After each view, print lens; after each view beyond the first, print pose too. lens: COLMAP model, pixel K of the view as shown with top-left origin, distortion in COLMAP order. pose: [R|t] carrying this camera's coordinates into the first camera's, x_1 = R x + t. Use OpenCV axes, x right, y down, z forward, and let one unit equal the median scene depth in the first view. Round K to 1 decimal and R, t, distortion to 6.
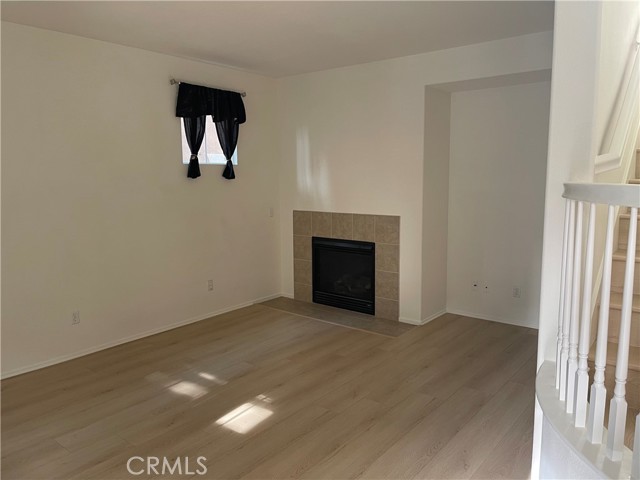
lens RADIAL K [[478.0, 0, 343.4], [0, 478.0, 235.7], [0, 0, 1]] dist [0.023137, -0.029436]
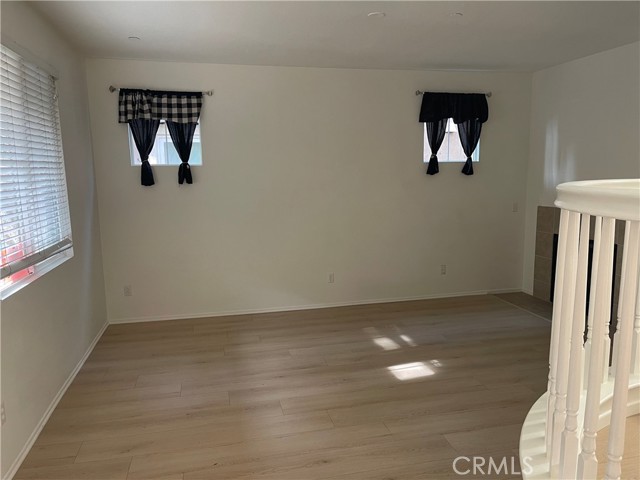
lens RADIAL K [[478.0, 0, 324.1], [0, 478.0, 241.8], [0, 0, 1]] dist [0.023137, -0.029436]
pose [[0.779146, 0.080473, -0.621655, 0.219869], [-0.065380, 0.996749, 0.047086, 0.003683], [0.623423, 0.003957, 0.781875, -0.062141]]
